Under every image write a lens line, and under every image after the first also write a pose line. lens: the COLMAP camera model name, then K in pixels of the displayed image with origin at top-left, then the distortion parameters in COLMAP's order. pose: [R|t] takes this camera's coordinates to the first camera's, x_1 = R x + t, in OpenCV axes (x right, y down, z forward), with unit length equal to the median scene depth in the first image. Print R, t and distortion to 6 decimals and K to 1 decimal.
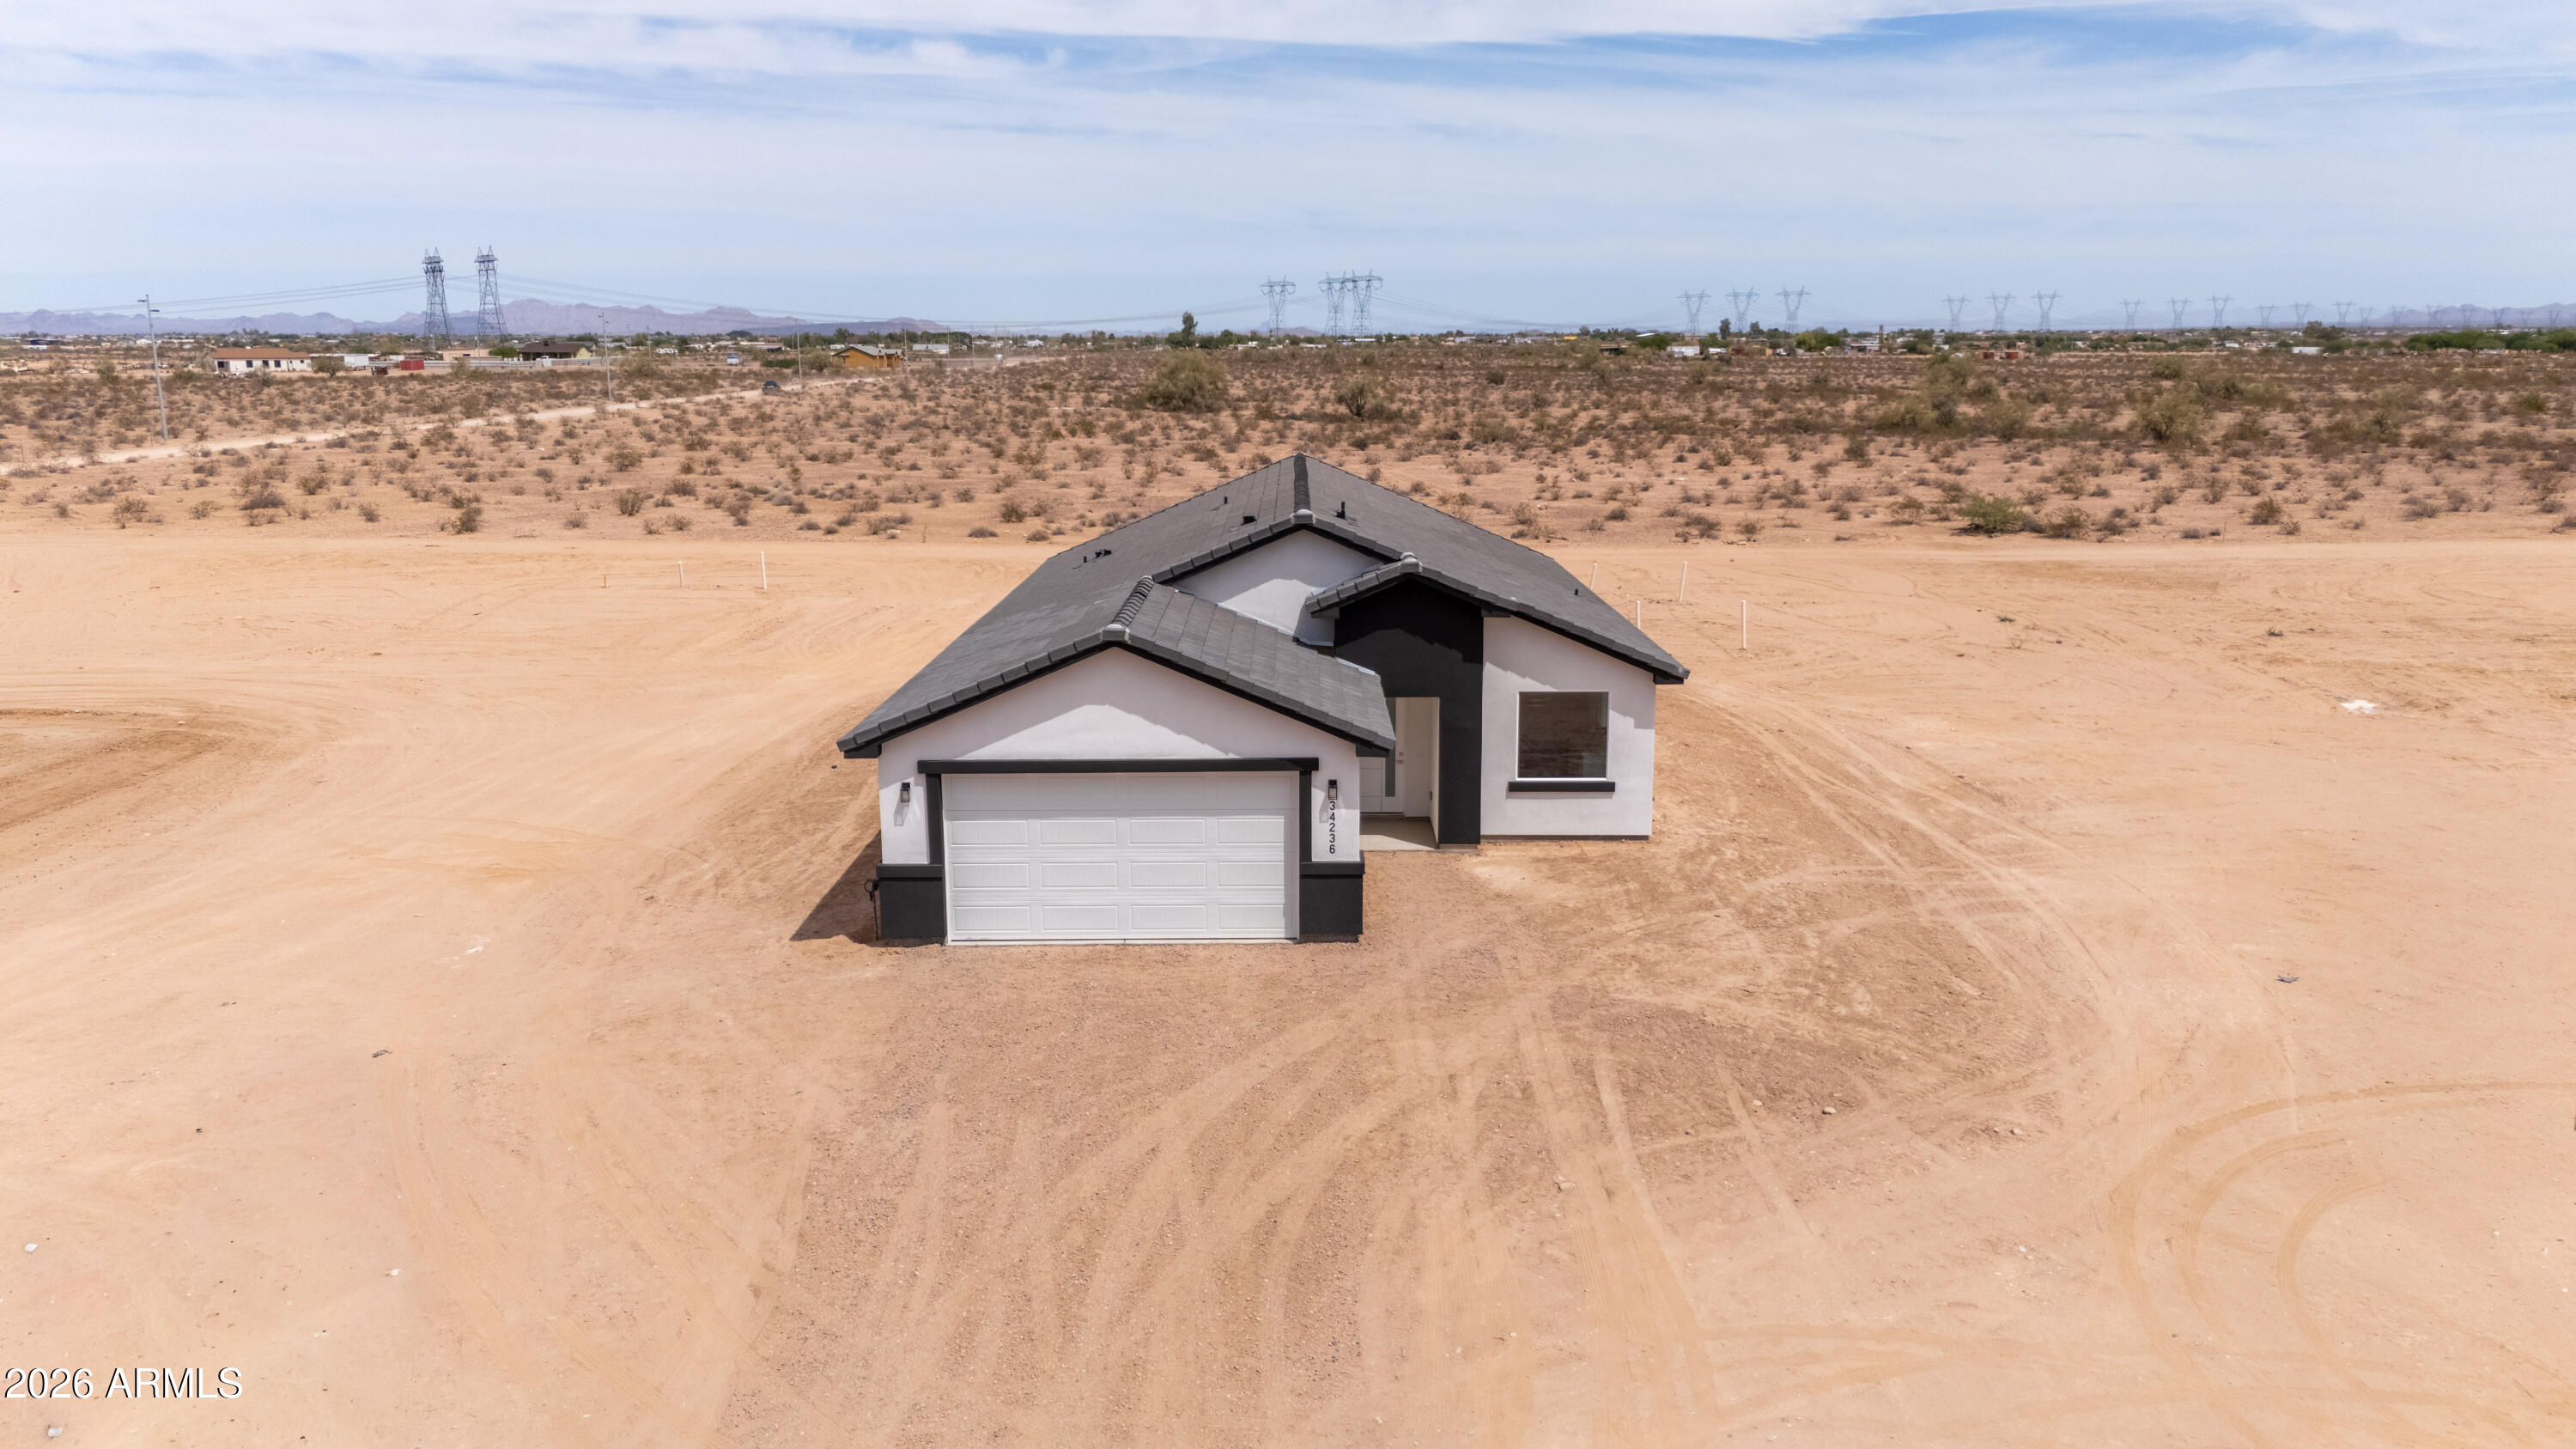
lens RADIAL K [[1894.4, 0, 1298.8], [0, 1894.4, 717.3], [0, 0, 1]] dist [0.093237, -0.119620]
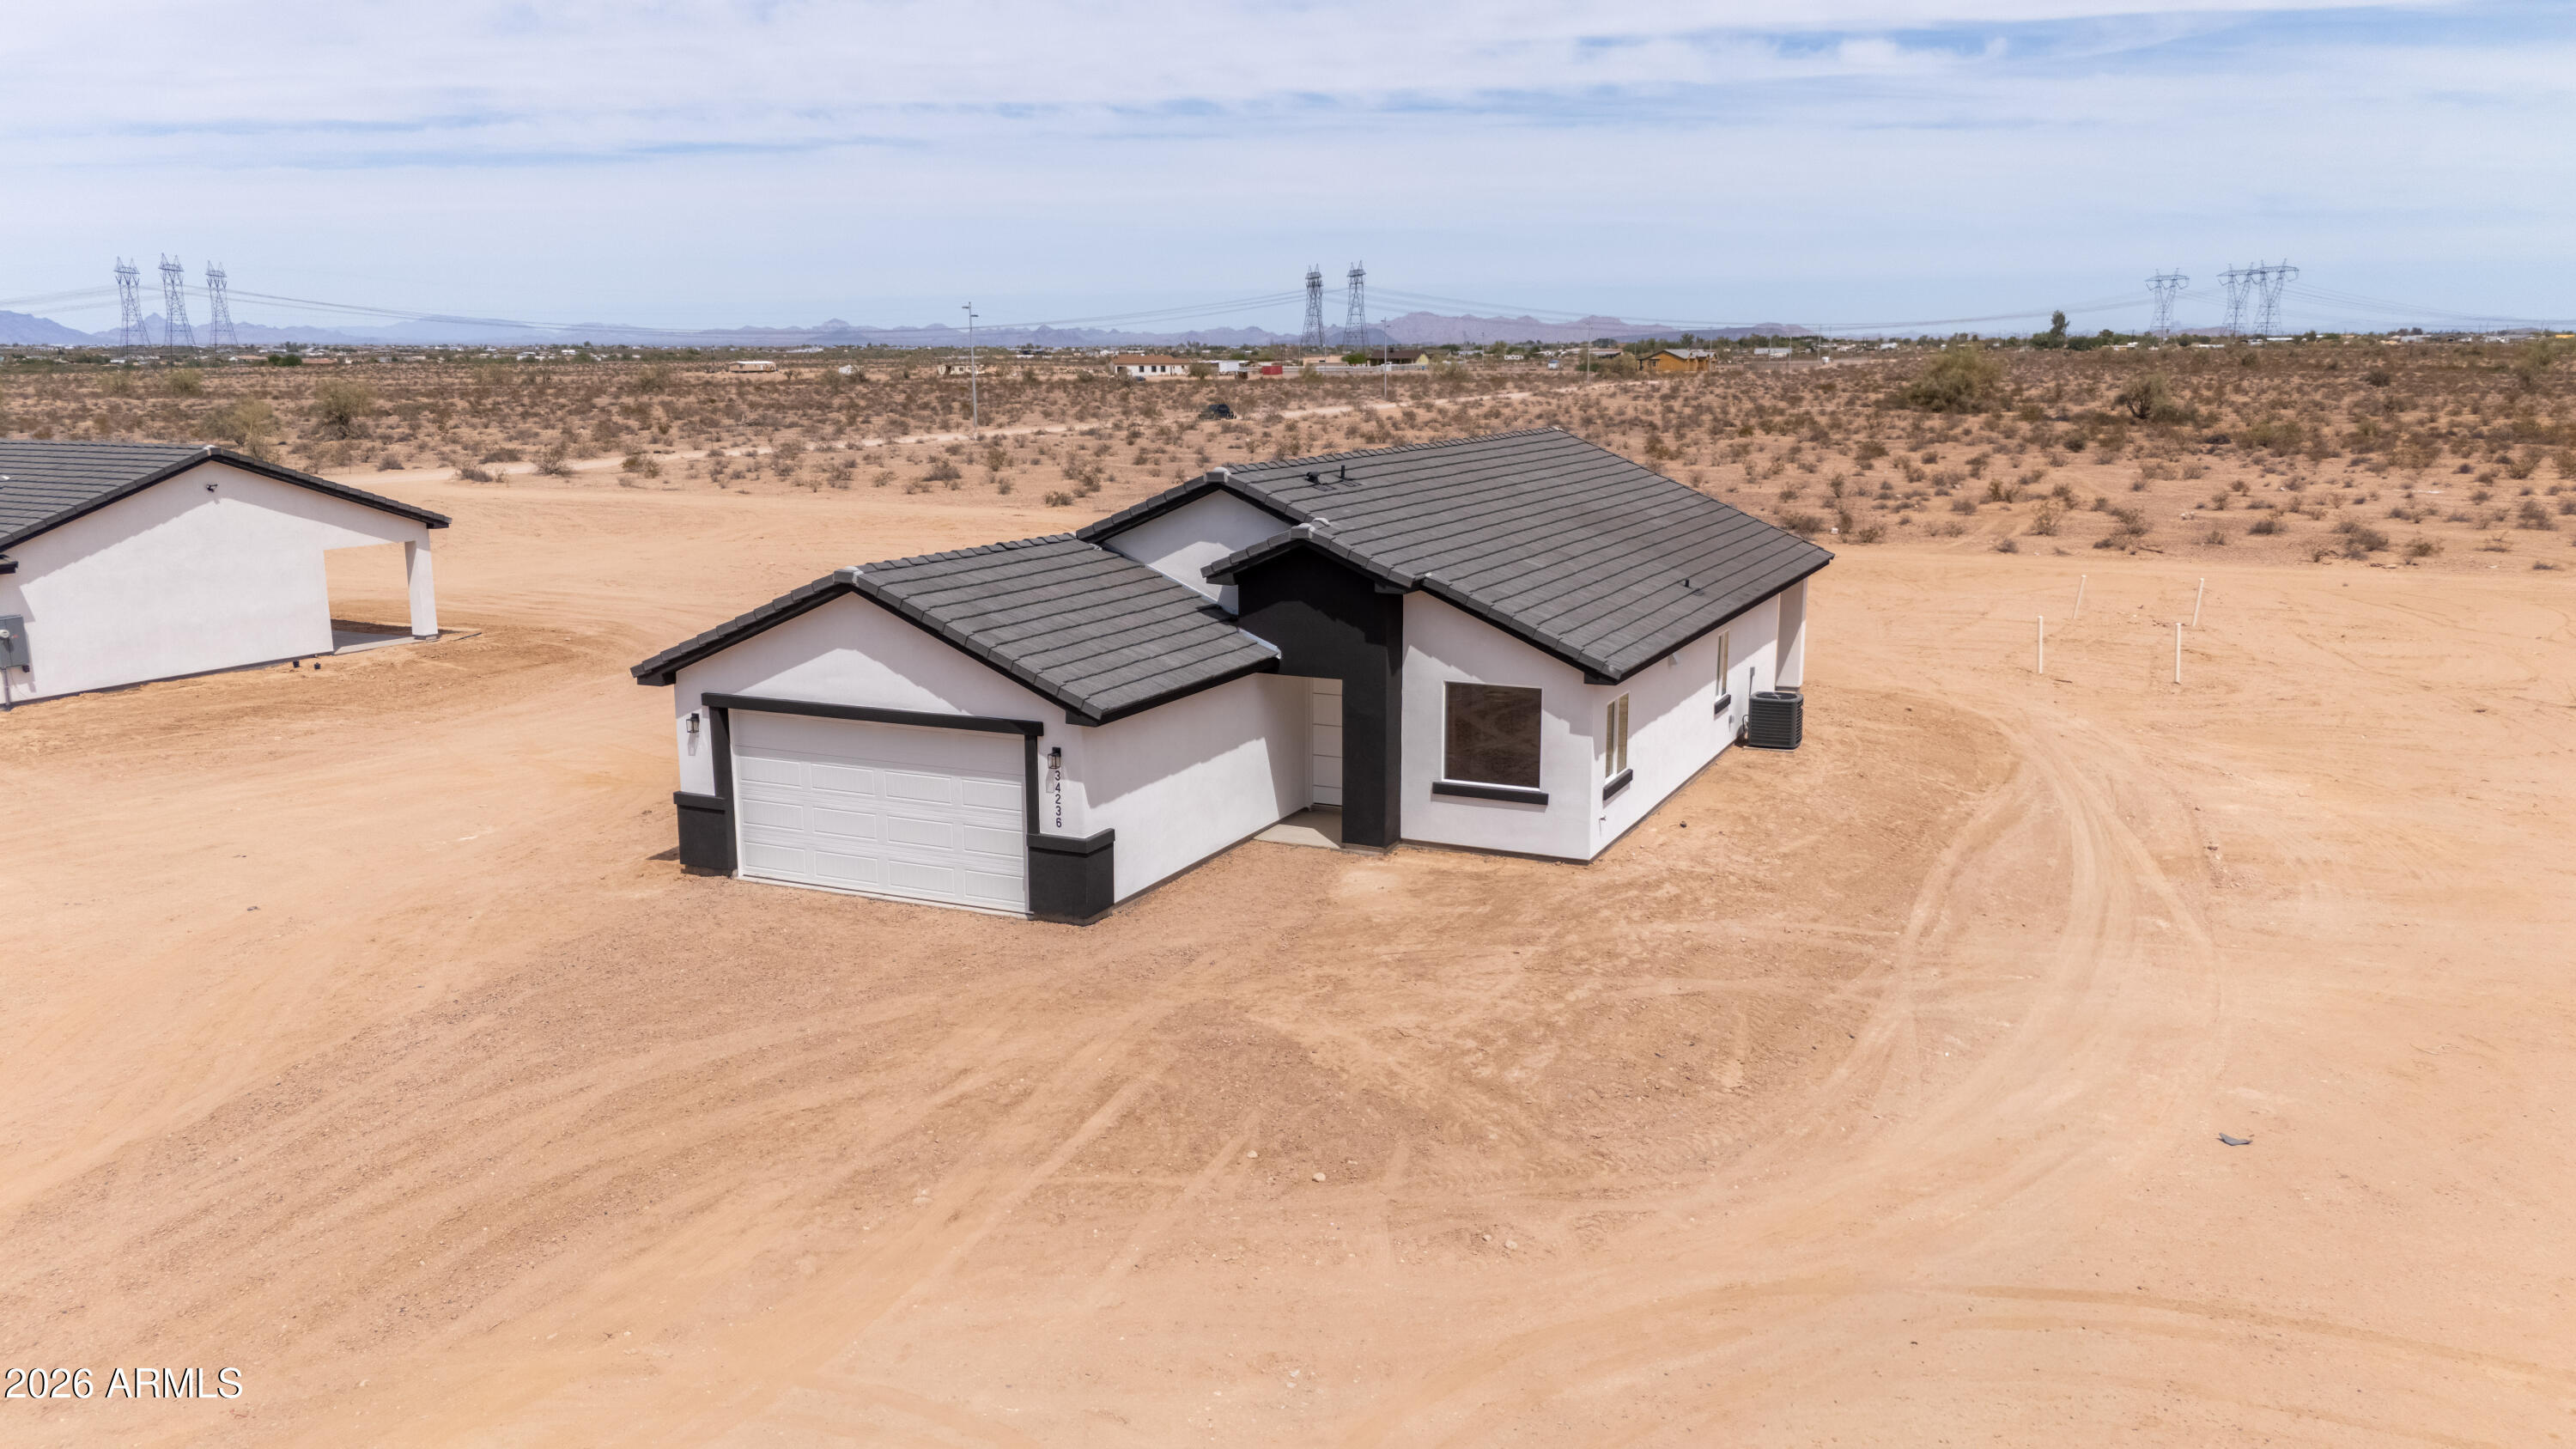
lens RADIAL K [[1894.4, 0, 1298.8], [0, 1894.4, 717.3], [0, 0, 1]] dist [0.093237, -0.119620]
pose [[0.906520, 0.079873, -0.414538, 0.500793], [-0.081157, 0.996595, 0.014548, -0.004784], [0.414289, 0.020455, 0.909916, 0.198579]]
